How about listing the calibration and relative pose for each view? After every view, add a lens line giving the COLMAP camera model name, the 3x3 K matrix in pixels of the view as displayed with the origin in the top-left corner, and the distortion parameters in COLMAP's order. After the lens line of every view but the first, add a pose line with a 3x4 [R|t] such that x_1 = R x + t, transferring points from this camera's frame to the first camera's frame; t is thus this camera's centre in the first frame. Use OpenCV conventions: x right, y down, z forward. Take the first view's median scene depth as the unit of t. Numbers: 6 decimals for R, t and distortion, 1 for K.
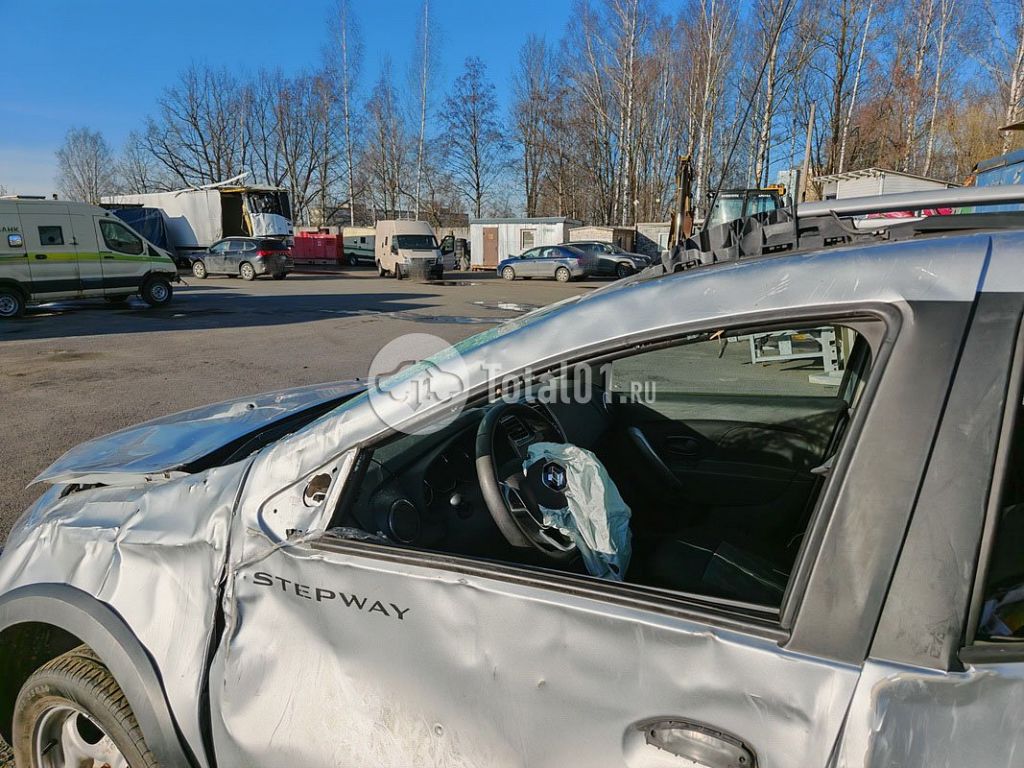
lens RADIAL K [[701.5, 0, 510.1], [0, 701.5, 380.6], [0, 0, 1]] dist [0.100756, -0.114335]
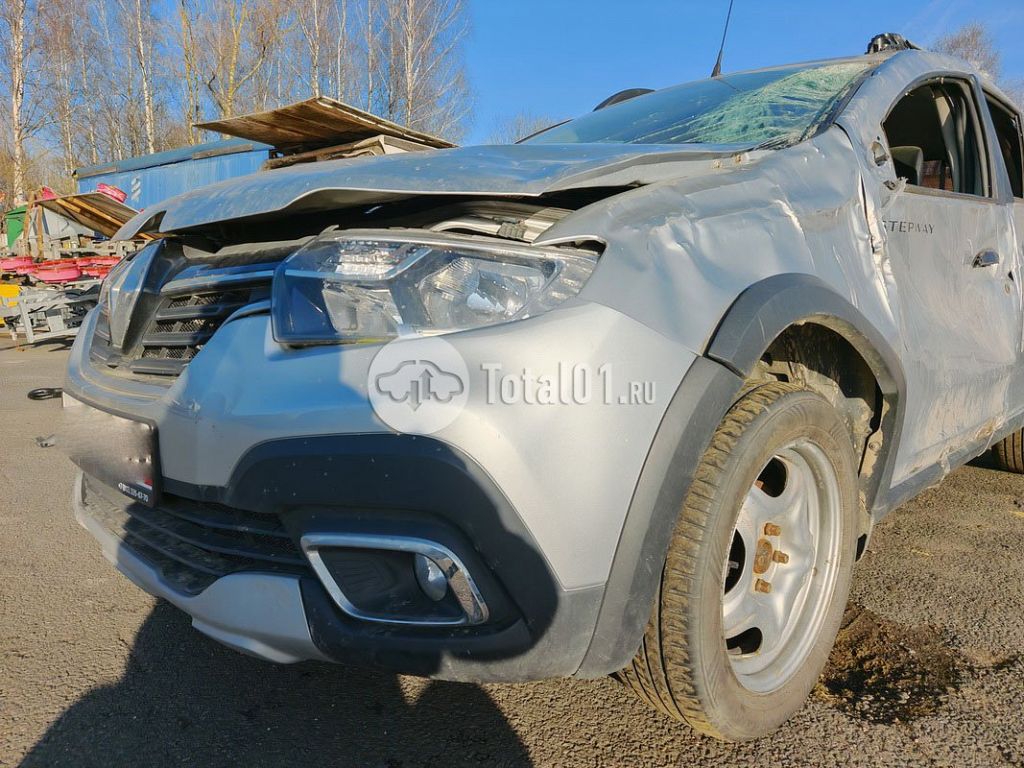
lens RADIAL K [[701.5, 0, 510.1], [0, 701.5, 380.6], [0, 0, 1]] dist [0.100756, -0.114335]
pose [[0.321371, -0.116200, 0.939797, -0.079483], [0.164022, 0.984272, 0.065610, 0.016647], [-0.932640, 0.133062, 0.335376, 0.057195]]
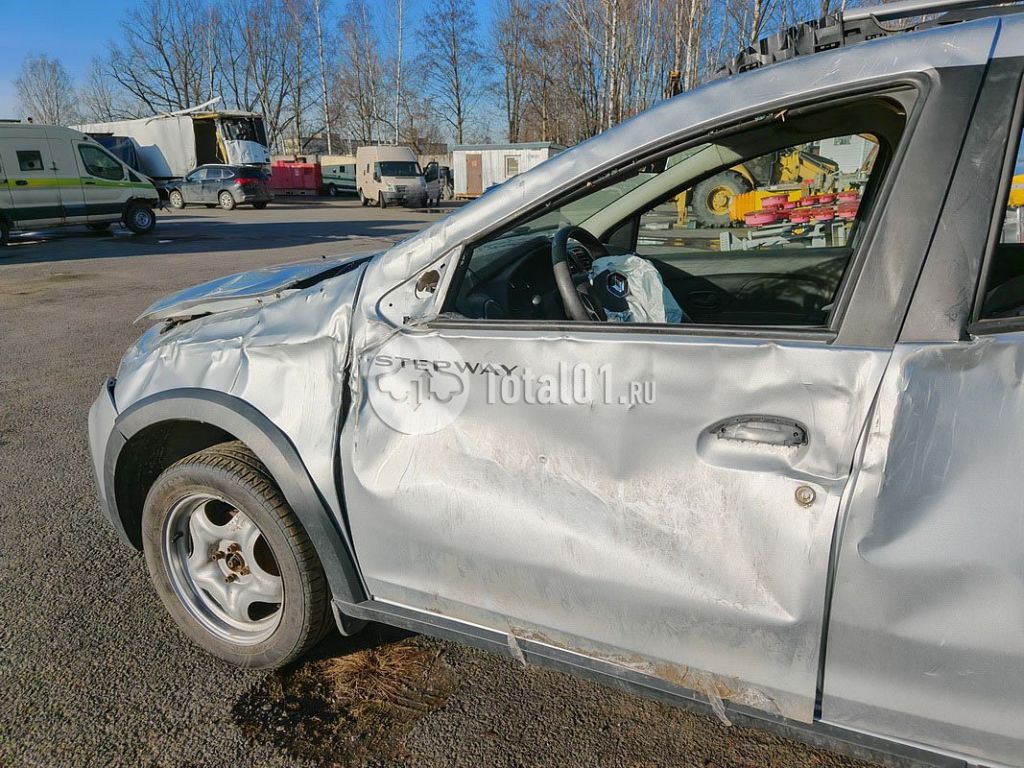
lens RADIAL K [[702.5, 0, 511.8], [0, 702.5, 380.2], [0, 0, 1]] dist [0.105876, -0.121546]
pose [[0.999485, -0.018845, 0.025964, -0.007651], [0.016459, 0.995875, 0.089232, 0.009868], [-0.027538, -0.088759, 0.995672, -0.009477]]
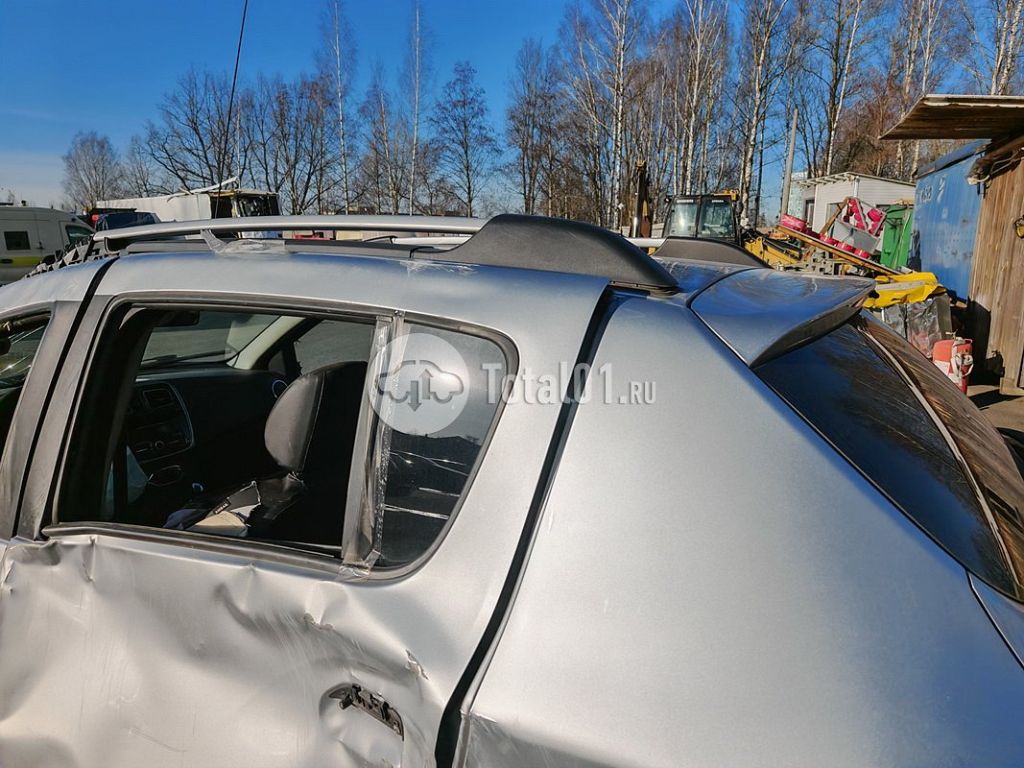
lens RADIAL K [[698.5, 0, 517.6], [0, 698.5, 389.9], [0, 0, 1]] dist [0.095039, -0.109684]
pose [[0.999957, 0.001307, -0.009192, 0.047406], [-0.001215, 0.999950, 0.009958, 0.001743], [0.009204, -0.009946, 0.999908, -0.014540]]
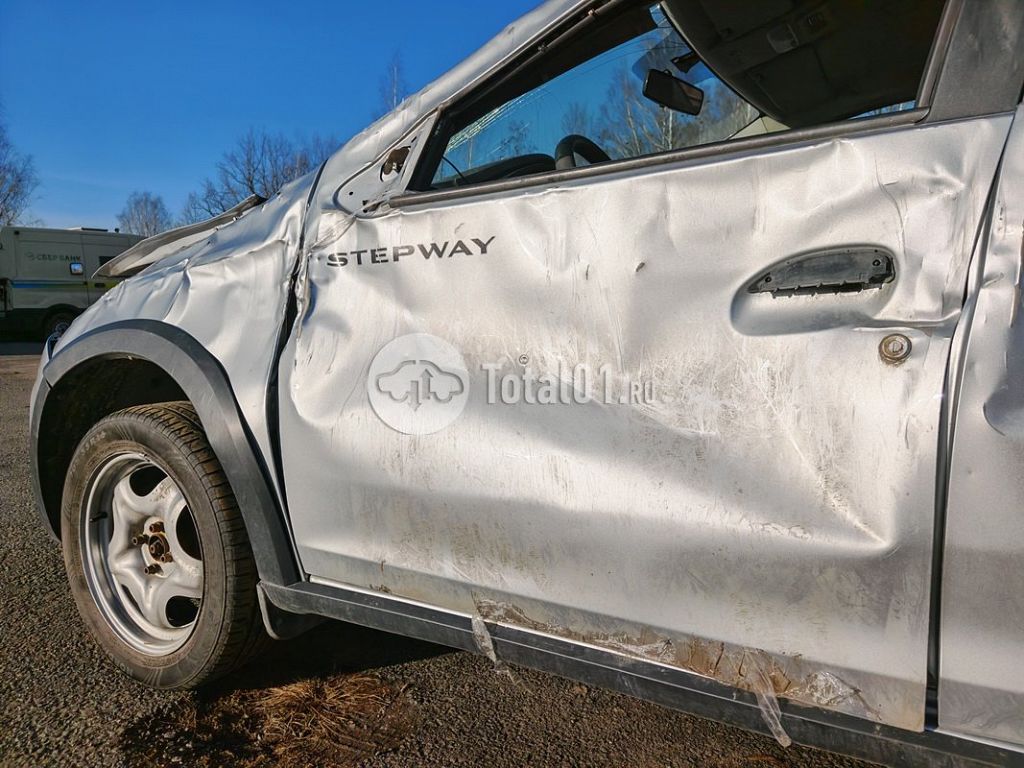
lens RADIAL K [[704.5, 0, 516.4], [0, 704.5, 380.3], [0, 0, 1]] dist [0.093403, -0.103792]
pose [[0.998929, 0.009974, -0.045179, -0.002797], [-0.014074, 0.995718, -0.091368, 0.024974], [0.044074, 0.091906, 0.994792, 0.003164]]
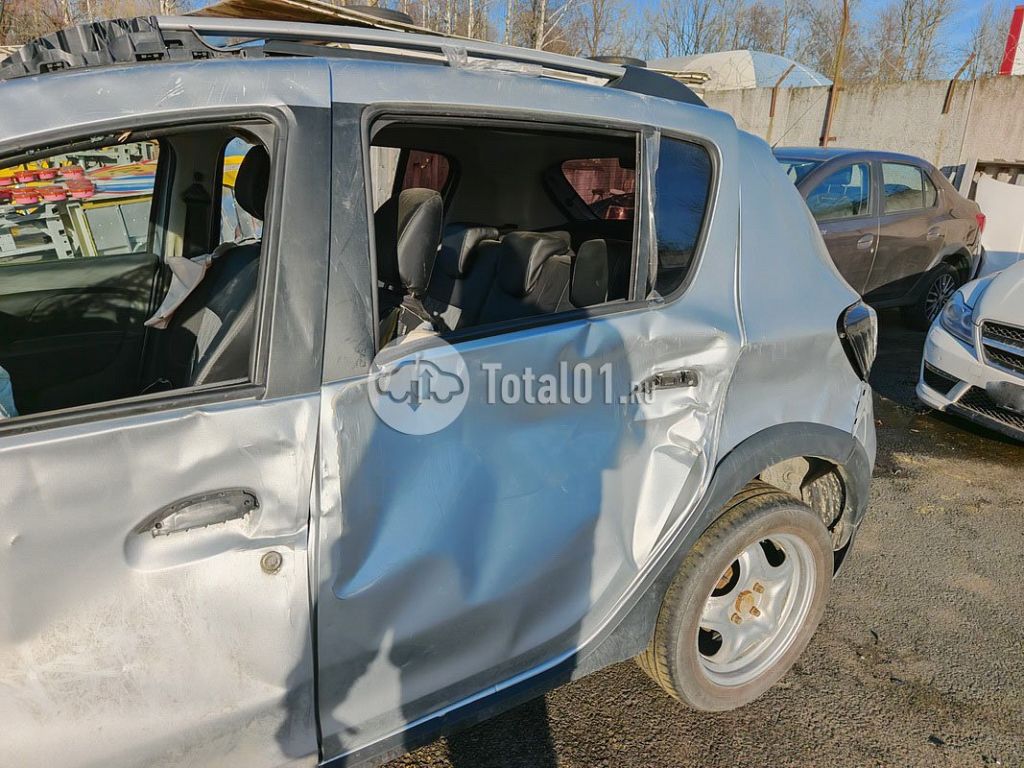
lens RADIAL K [[698.5, 0, 517.6], [0, 698.5, 389.9], [0, 0, 1]] dist [0.095039, -0.109684]
pose [[0.525239, -0.246294, 0.814533, -0.011629], [0.120355, 0.969077, 0.215415, 0.004741], [-0.842401, -0.015112, 0.538640, -0.000581]]
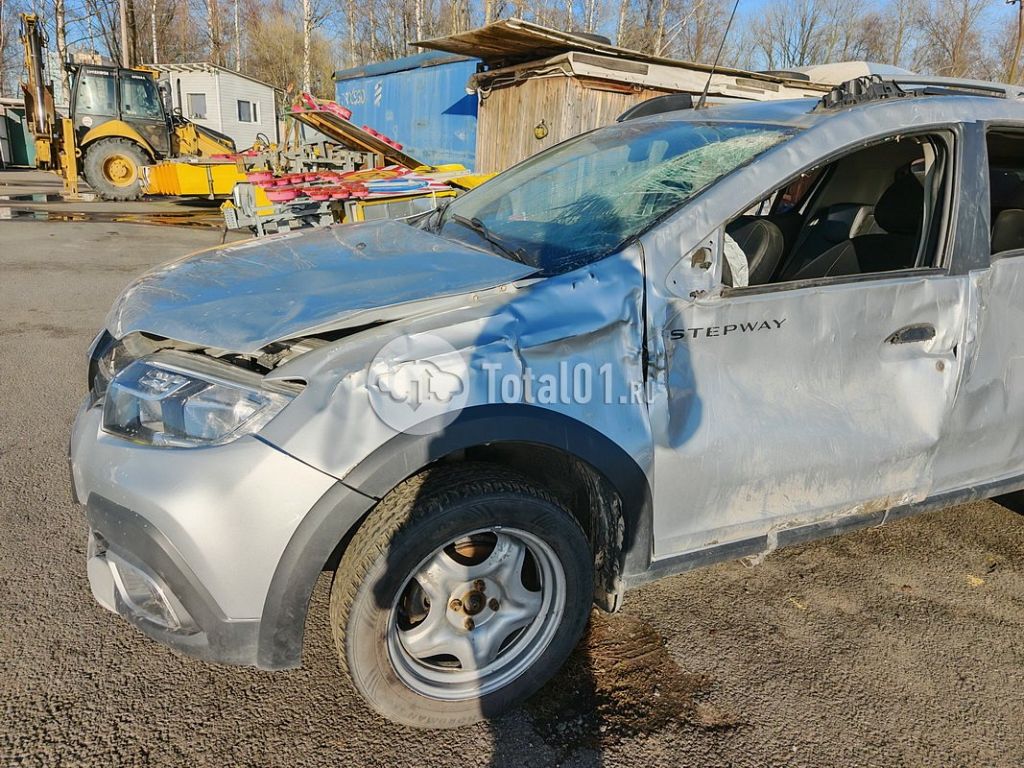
lens RADIAL K [[701.5, 0, 510.1], [0, 701.5, 380.6], [0, 0, 1]] dist [0.100756, -0.114335]
pose [[0.624149, -0.199692, 0.755355, -0.072229], [0.100118, 0.979257, 0.176157, 0.004935], [-0.774864, -0.034324, 0.631195, 0.019942]]
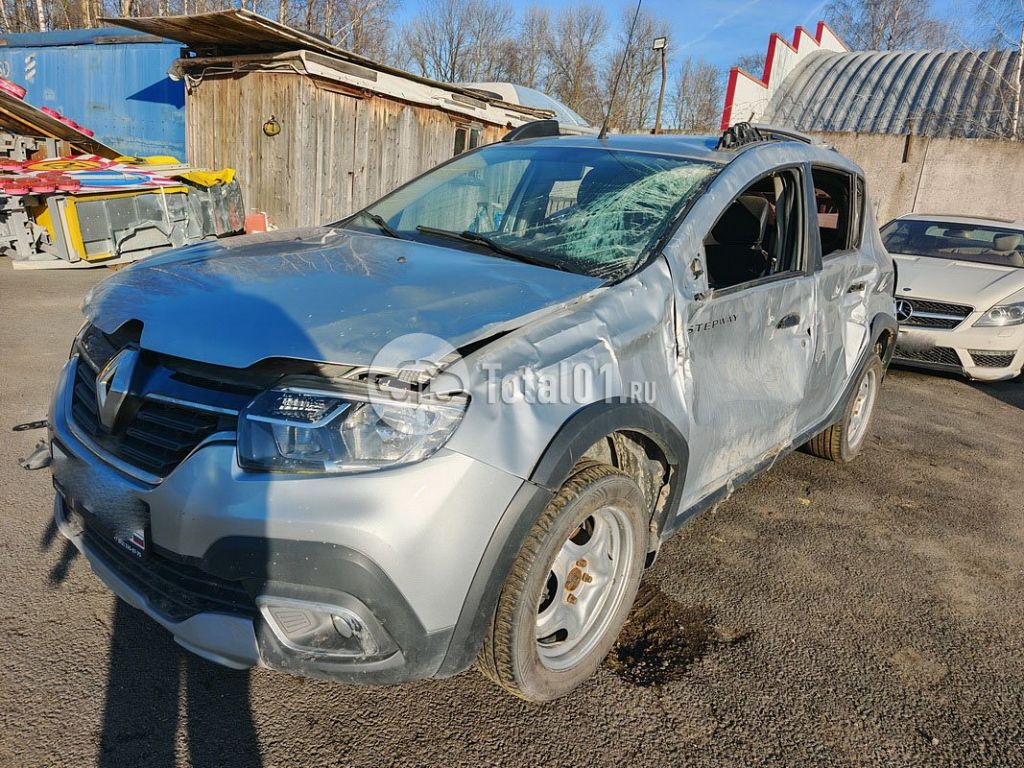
lens RADIAL K [[700.8, 0, 507.6], [0, 700.8, 377.7], [0, 0, 1]] dist [0.098504, -0.106378]
pose [[0.225469, -0.233612, 0.945827, -0.092473], [0.097518, 0.971362, 0.216672, 0.000109], [-0.969357, 0.043382, 0.241794, 0.048158]]
